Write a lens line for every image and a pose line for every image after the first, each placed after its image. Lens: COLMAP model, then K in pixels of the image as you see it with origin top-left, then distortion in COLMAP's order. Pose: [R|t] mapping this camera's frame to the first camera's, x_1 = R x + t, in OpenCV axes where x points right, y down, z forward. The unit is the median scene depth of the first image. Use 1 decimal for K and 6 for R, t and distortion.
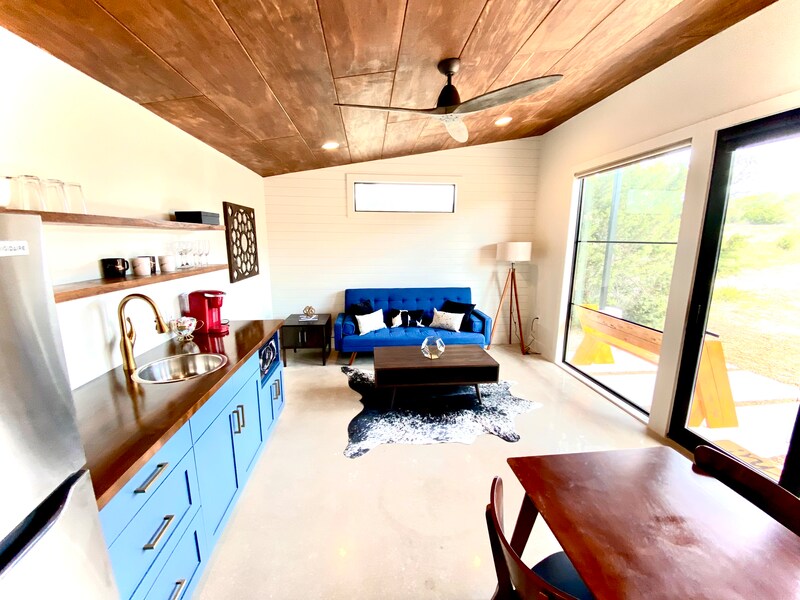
lens RADIAL K [[325.5, 0, 403.1], [0, 325.5, 299.8], [0, 0, 1]] dist [0.000654, -0.000256]
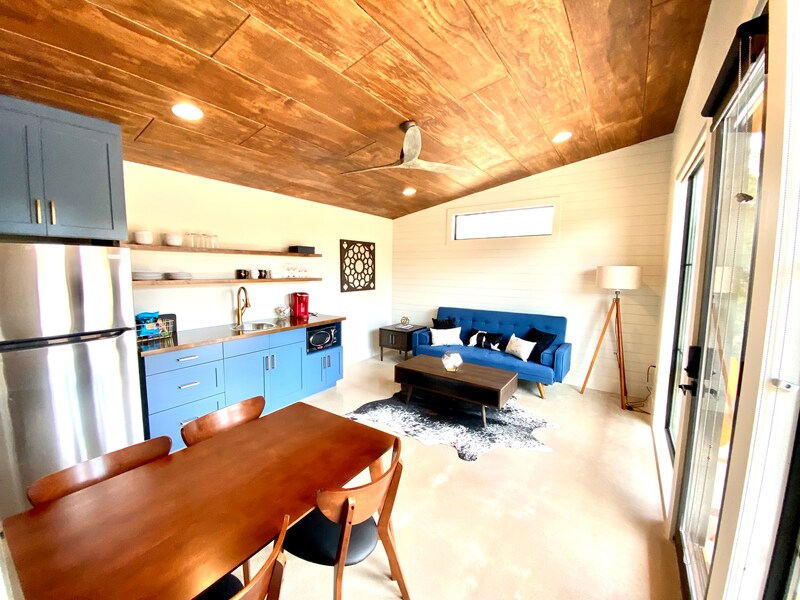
lens RADIAL K [[325.5, 0, 403.1], [0, 325.5, 299.8], [0, 0, 1]] dist [0.000654, -0.000256]
pose [[0.754832, 0.063246, -0.652862, 0.602196], [-0.124830, 0.991001, -0.048323, 0.016992], [0.643931, 0.117972, 0.755934, 0.052695]]
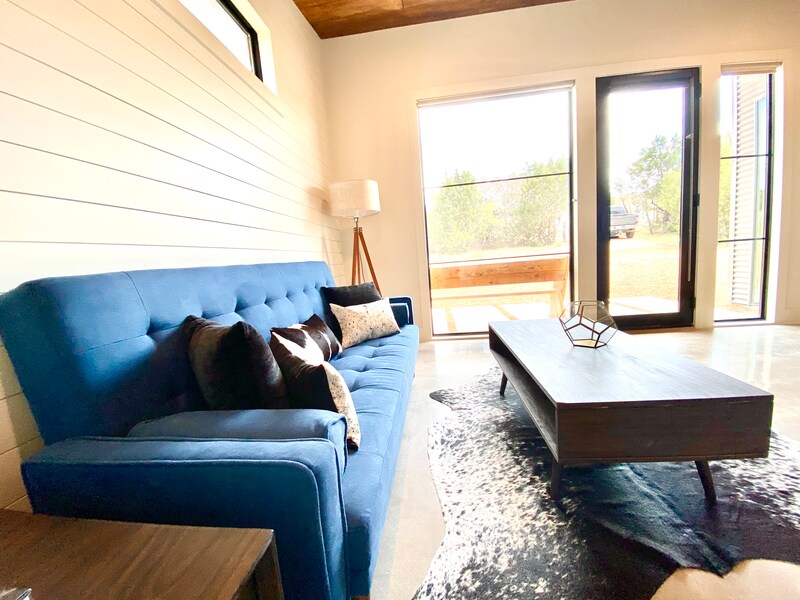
lens RADIAL K [[325.5, 0, 403.1], [0, 325.5, 299.8], [0, 0, 1]] dist [0.000654, -0.000256]
pose [[0.212867, -0.144287, 0.966369, -0.364965], [0.257680, 0.962313, 0.086920, 0.014148], [-0.942491, 0.230512, 0.242024, 1.021561]]
